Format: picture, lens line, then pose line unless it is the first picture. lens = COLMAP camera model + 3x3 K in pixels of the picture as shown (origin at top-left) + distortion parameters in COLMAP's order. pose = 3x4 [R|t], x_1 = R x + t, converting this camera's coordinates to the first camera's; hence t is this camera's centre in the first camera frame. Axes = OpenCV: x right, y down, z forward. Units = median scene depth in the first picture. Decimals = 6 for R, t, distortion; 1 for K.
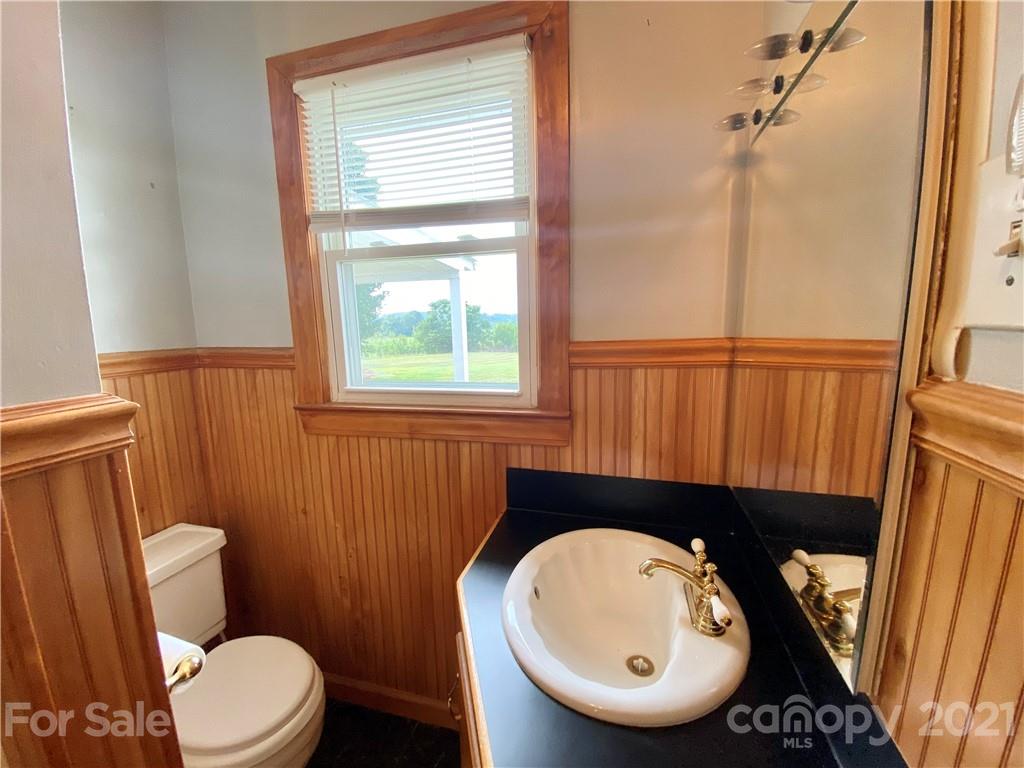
lens RADIAL K [[414.7, 0, 512.1], [0, 414.7, 382.1], [0, 0, 1]] dist [0.029110, -0.024611]
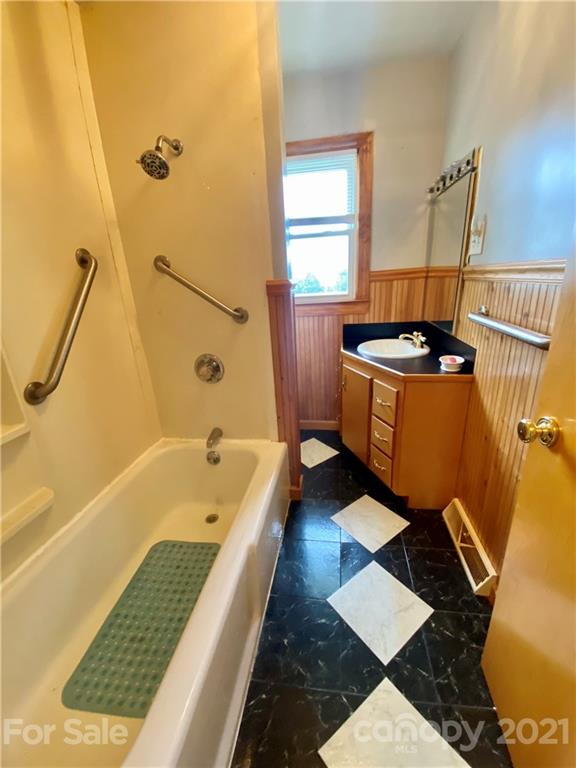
lens RADIAL K [[311.0, 0, 291.7], [0, 311.0, 388.4], [0, 0, 1]] dist [0.029110, -0.024611]
pose [[0.992457, -0.073679, 0.097982, -0.623403], [0.053636, 0.979657, 0.193381, 0.227705], [-0.110237, -0.186667, 0.976219, -1.074836]]
